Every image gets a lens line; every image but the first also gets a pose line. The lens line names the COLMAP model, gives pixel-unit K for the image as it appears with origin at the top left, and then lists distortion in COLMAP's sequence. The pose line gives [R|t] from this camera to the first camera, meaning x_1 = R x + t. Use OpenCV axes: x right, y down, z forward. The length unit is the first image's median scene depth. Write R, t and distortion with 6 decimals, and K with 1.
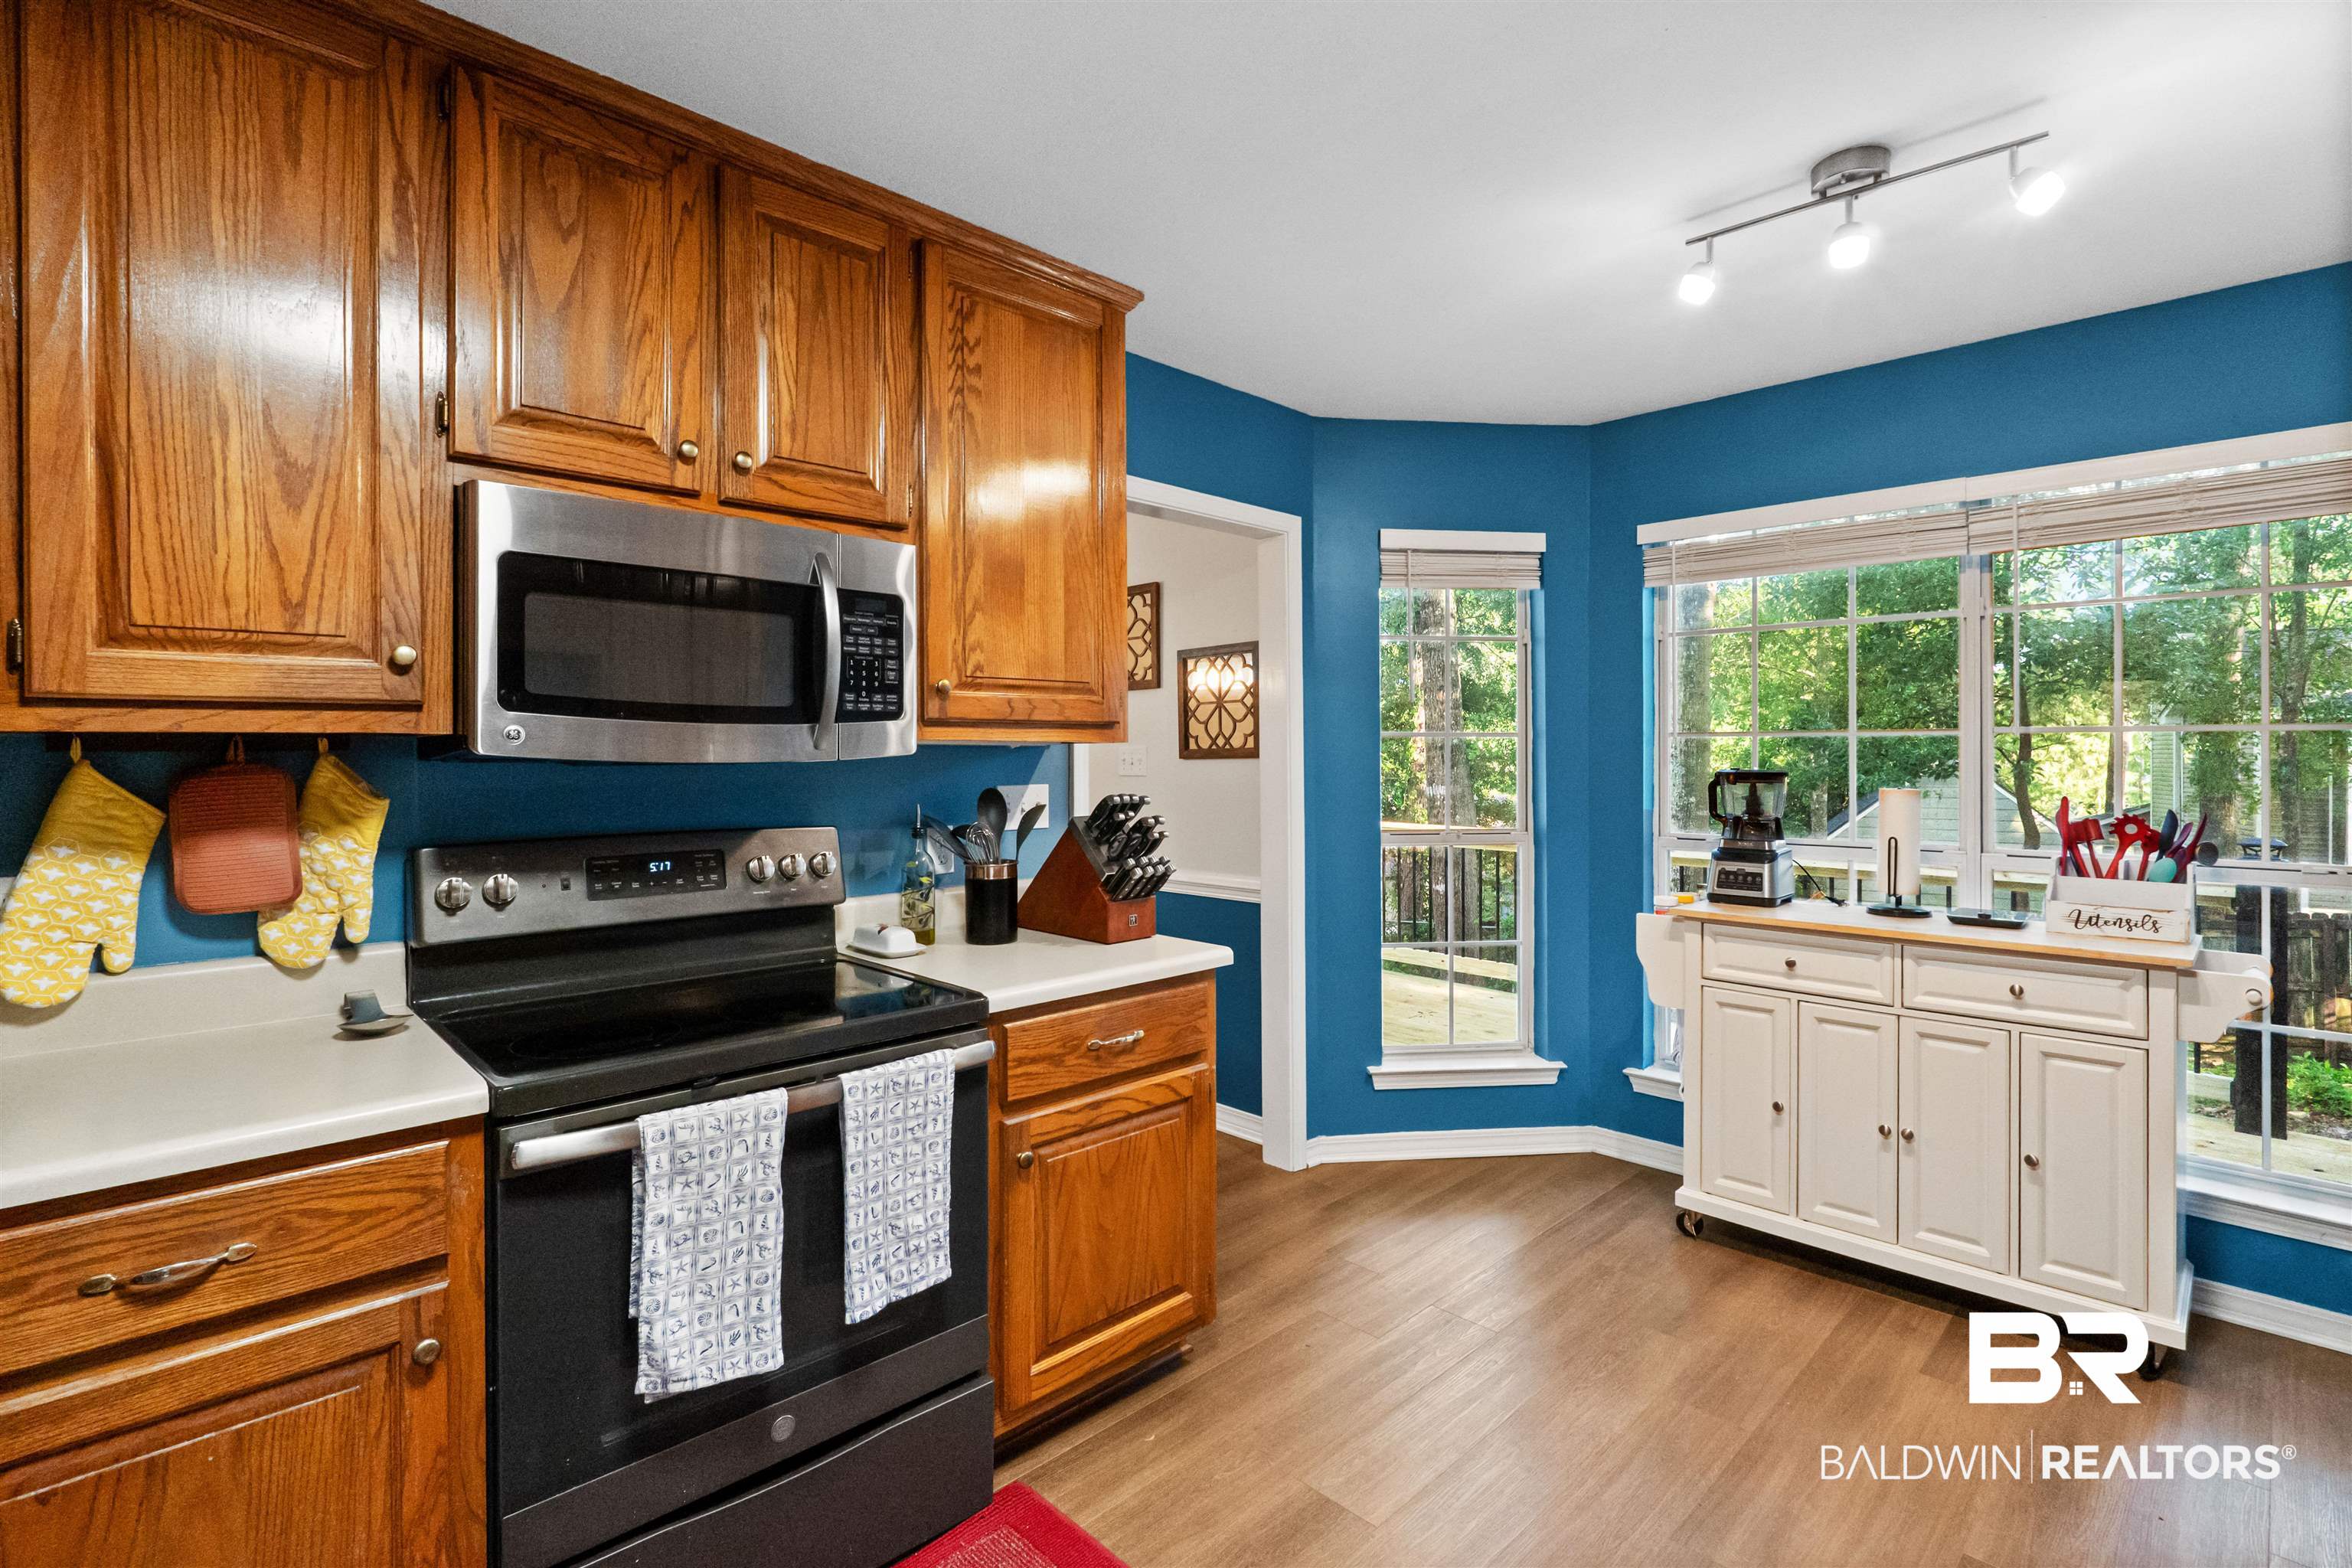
lens RADIAL K [[1075.9, 0, 1176.8], [0, 1075.9, 751.2], [0, 0, 1]] dist [-0.009632, 0.001104]
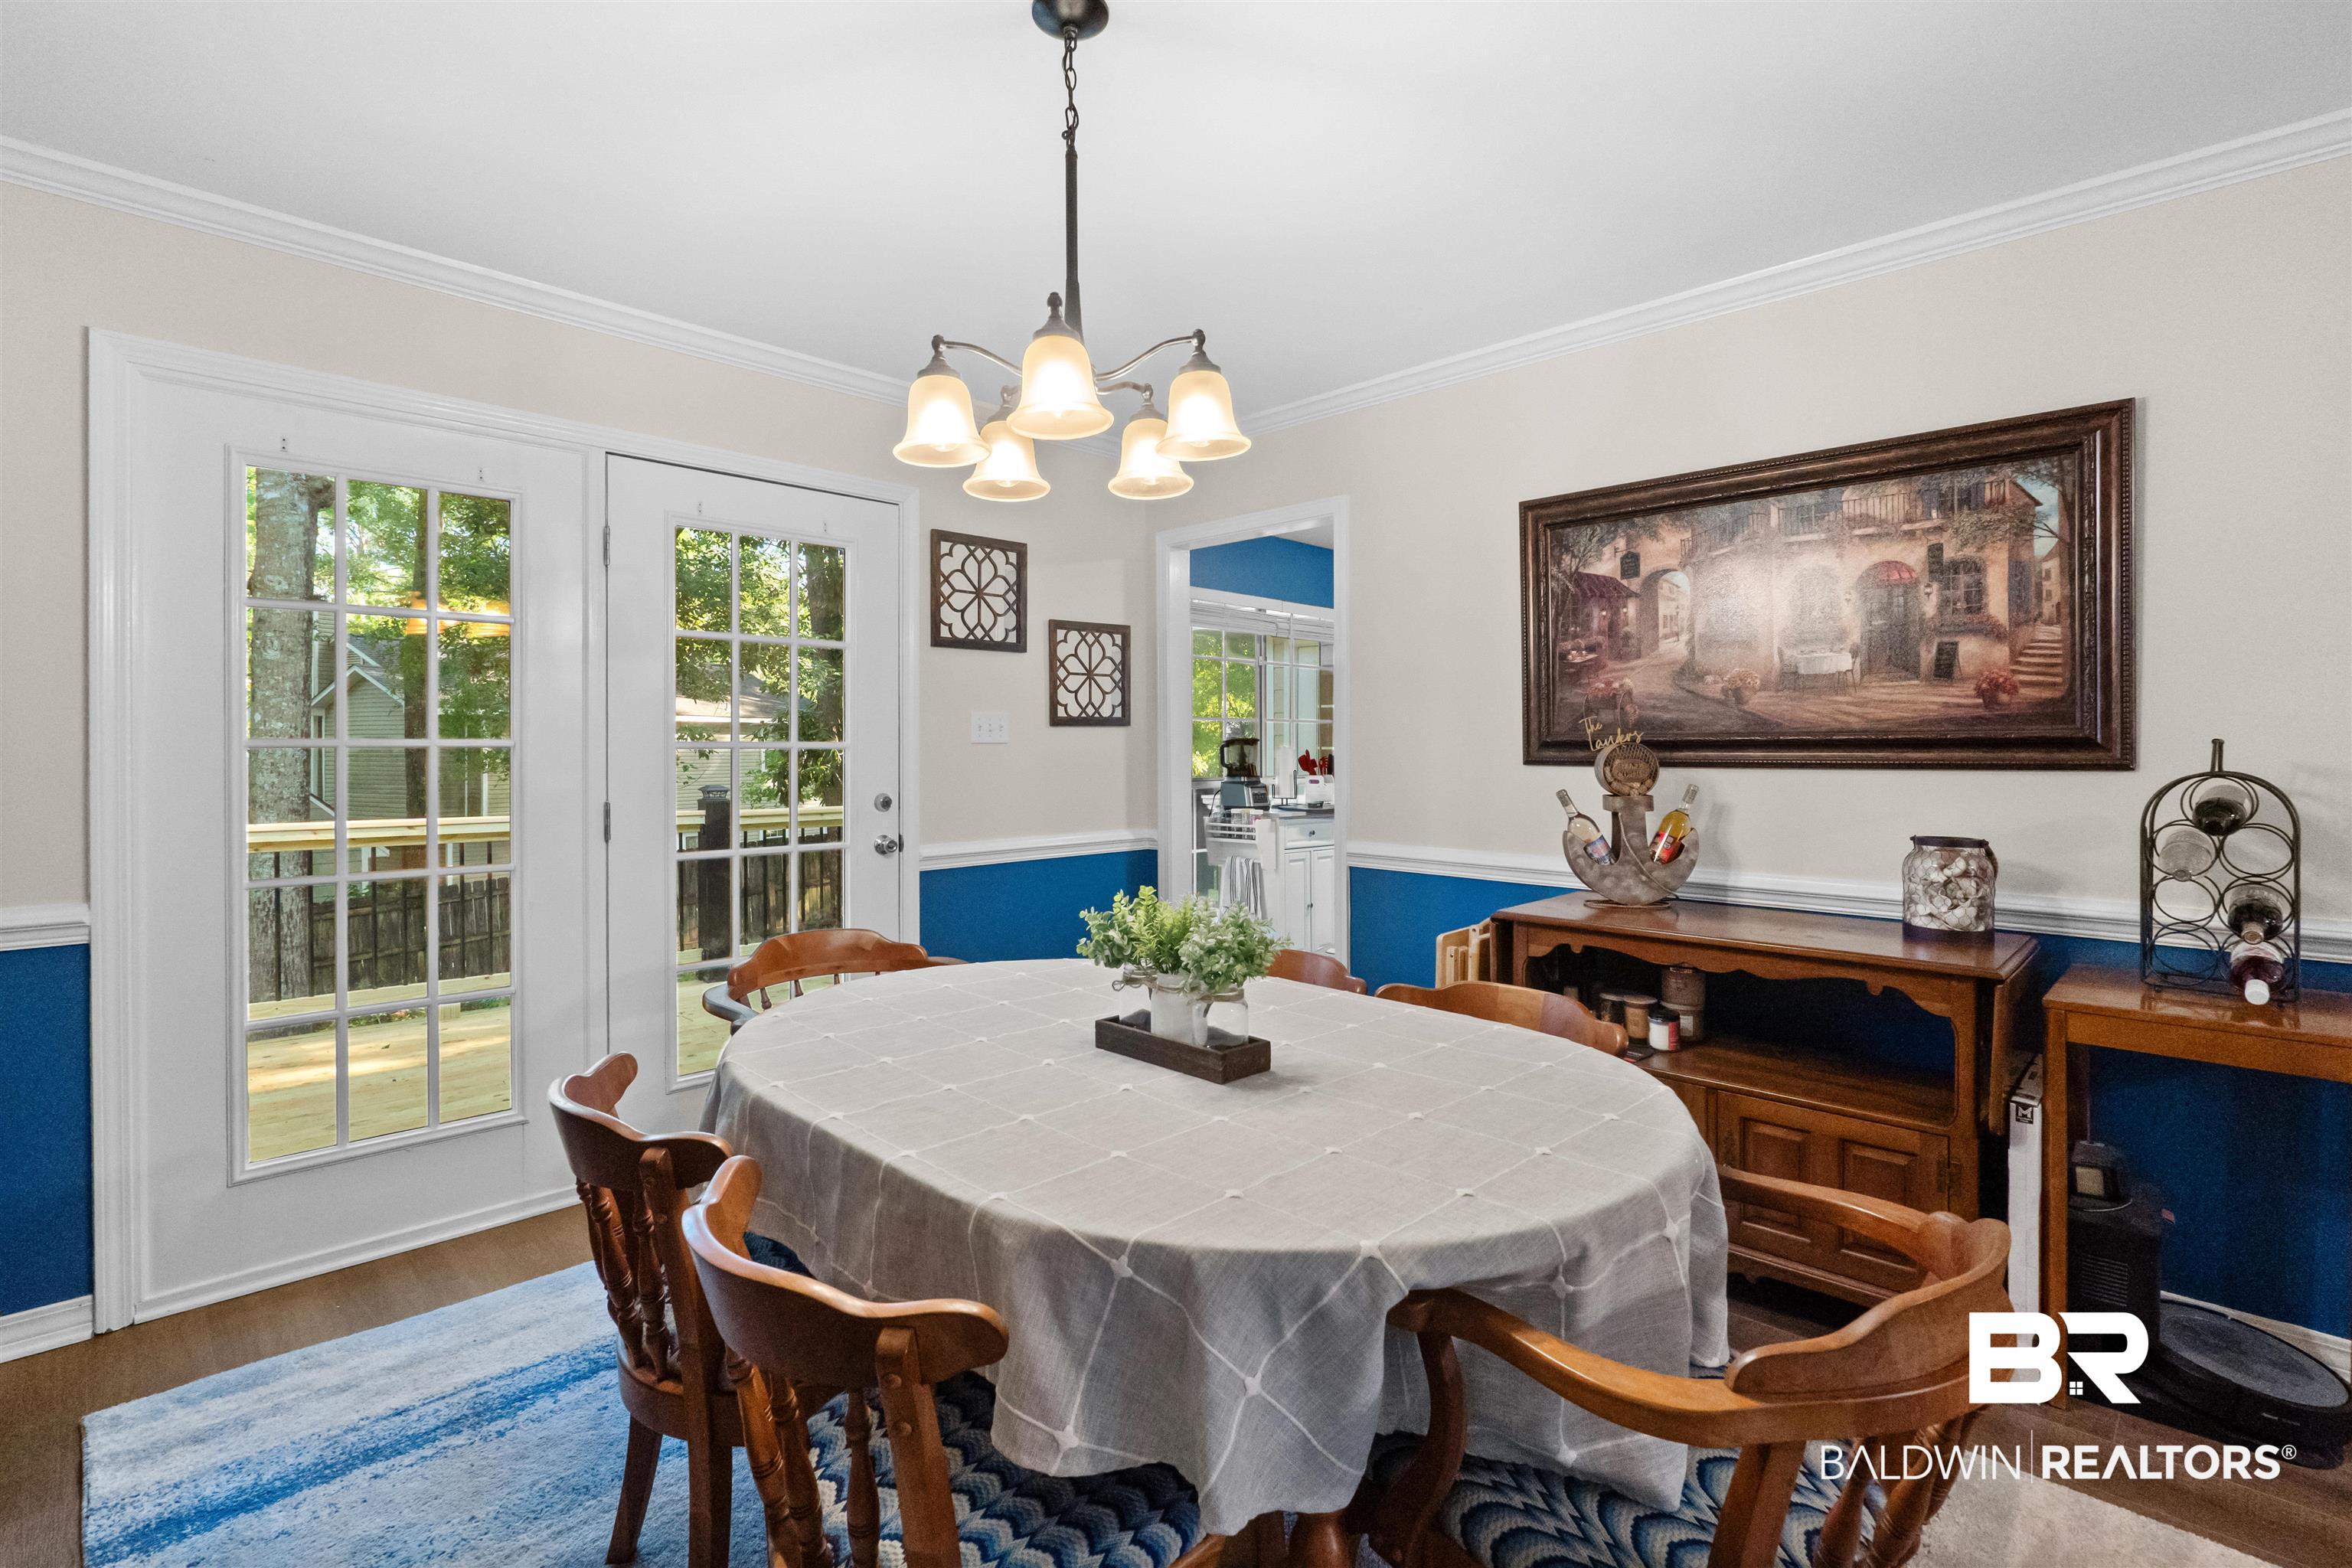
lens RADIAL K [[1075.9, 0, 1174.8], [0, 1075.9, 746.6], [0, 0, 1]] dist [-0.009632, 0.001104]
pose [[-0.026703, 0.004484, 0.999633, -2.161325], [-0.003920, 0.999982, -0.004591, 0.066151], [-0.999636, -0.004041, -0.026685, 1.930781]]
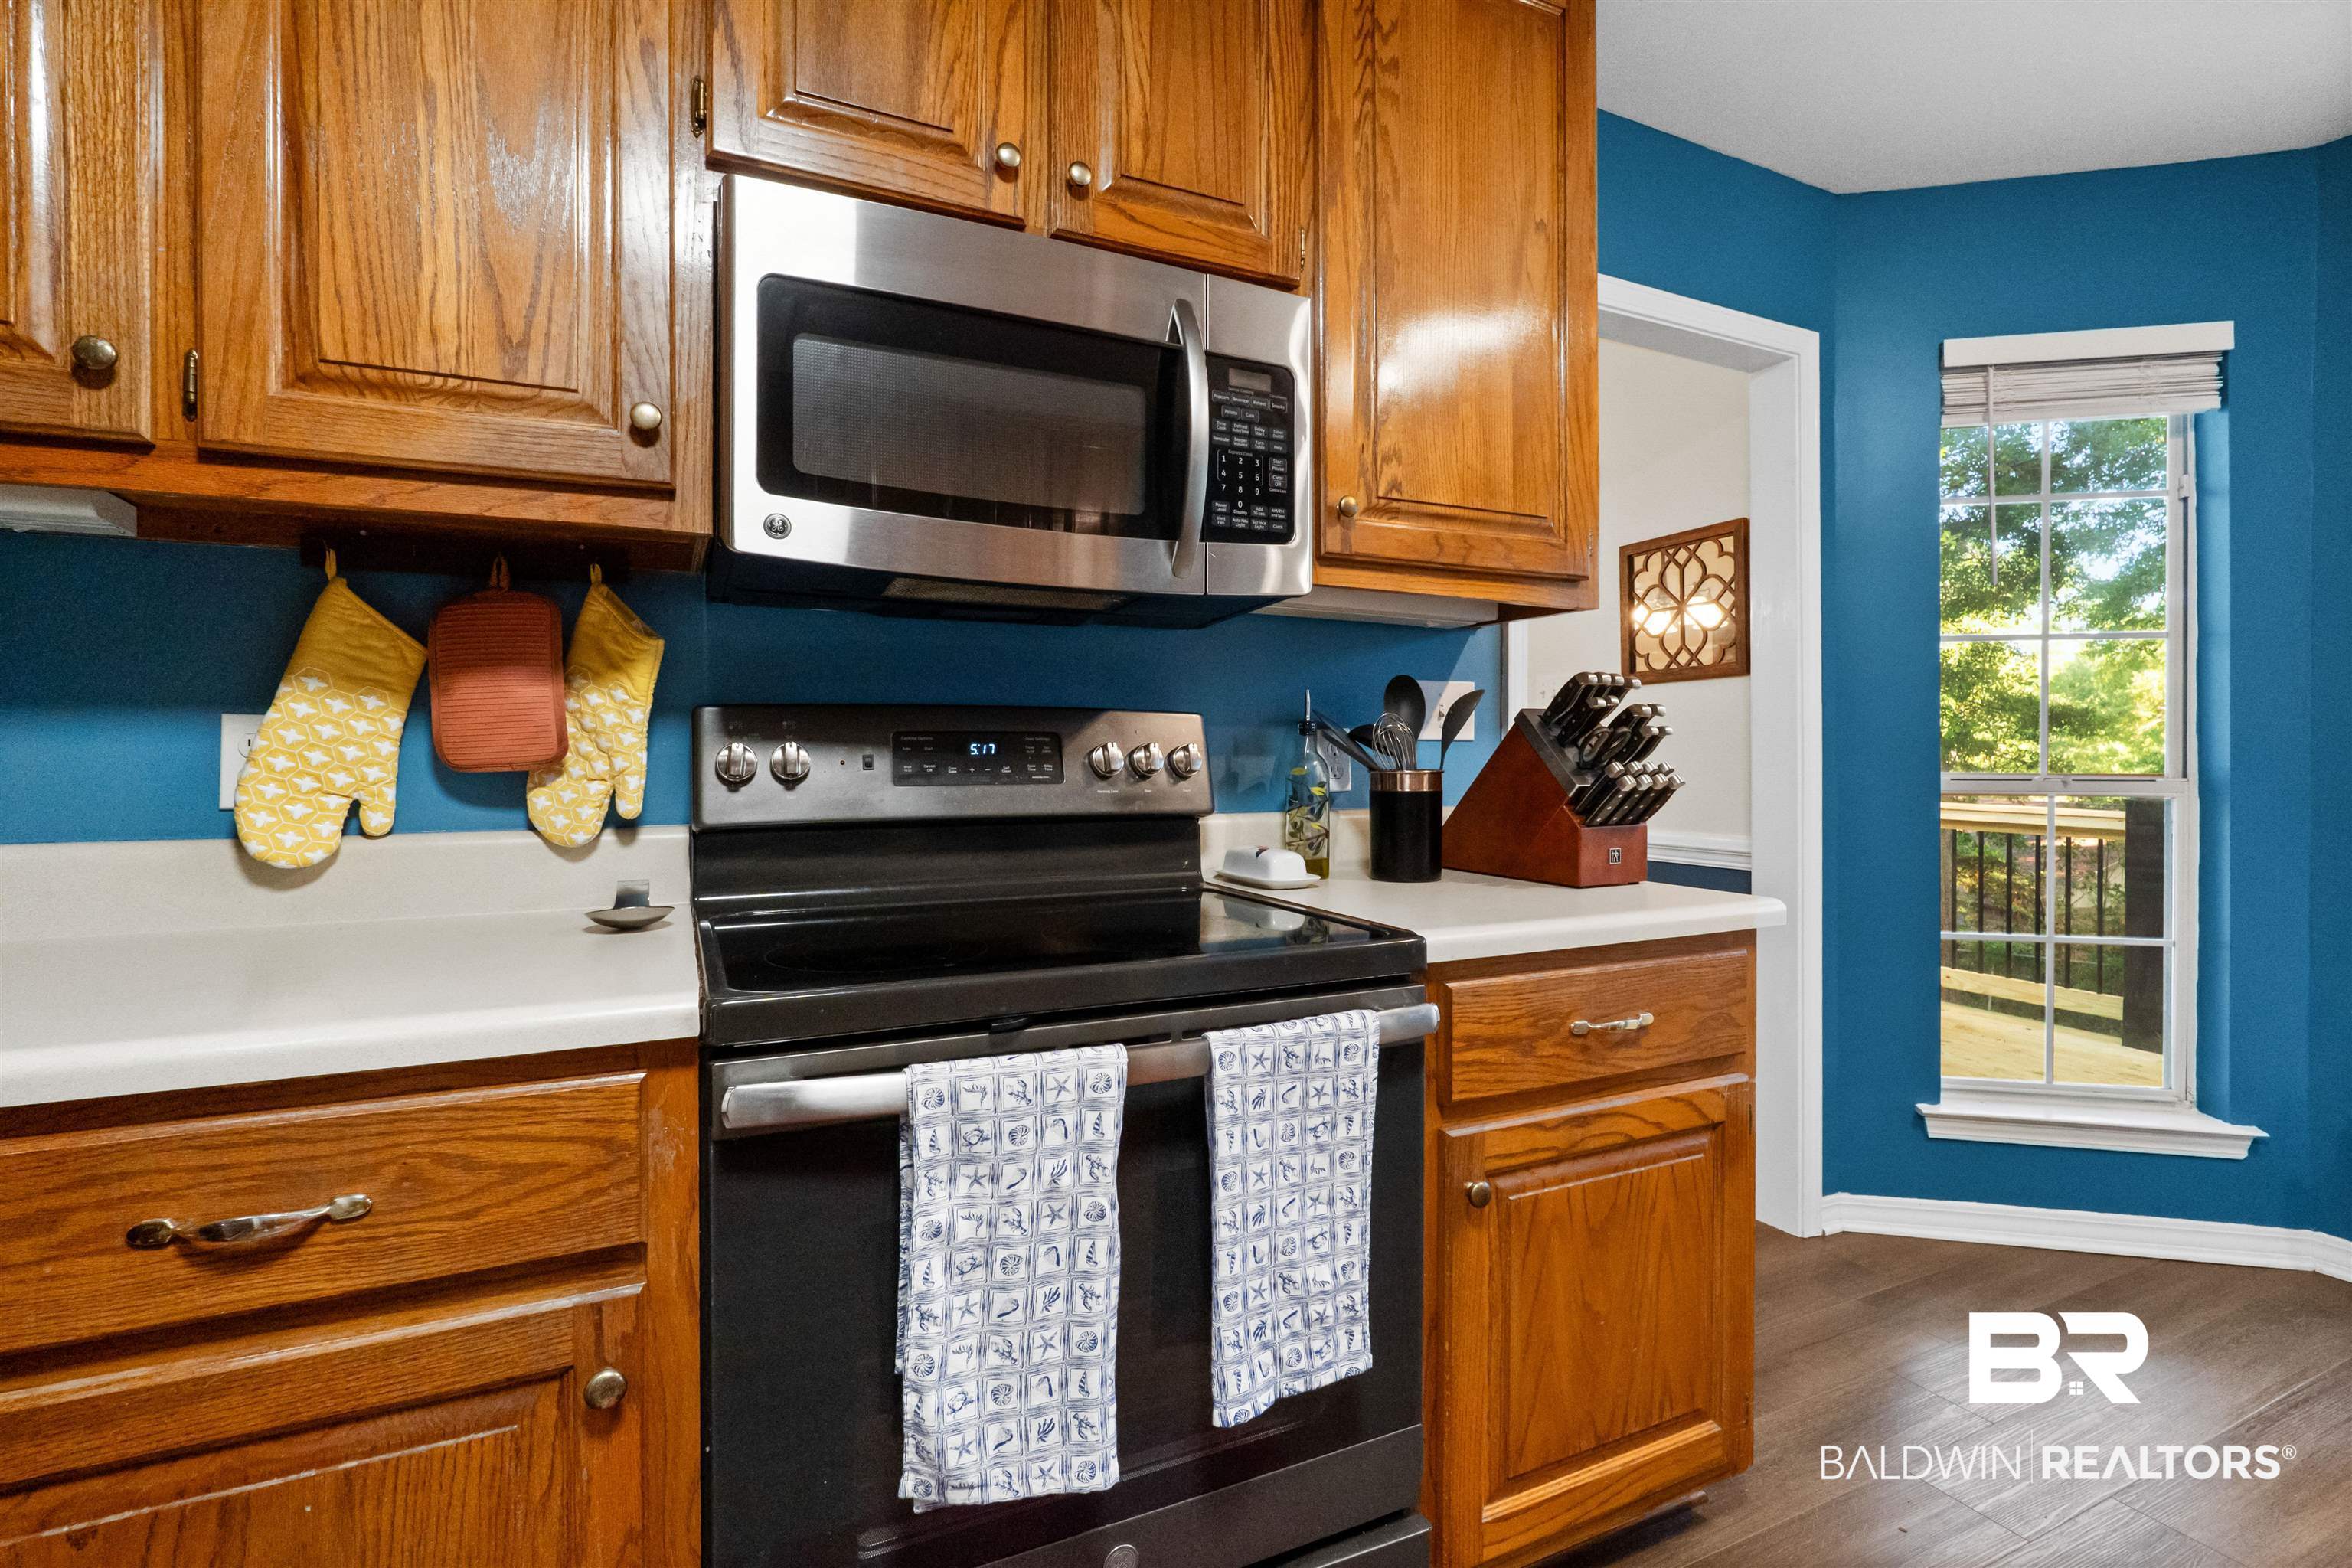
lens RADIAL K [[1075.9, 0, 1186.1], [0, 1075.9, 758.0], [0, 0, 1]] dist [-0.009632, 0.001104]
pose [[0.948634, 0.004780, -0.316338, -0.107594], [-0.002439, 0.999967, 0.007795, 0.115585], [0.316365, -0.006623, 0.948614, 0.339733]]
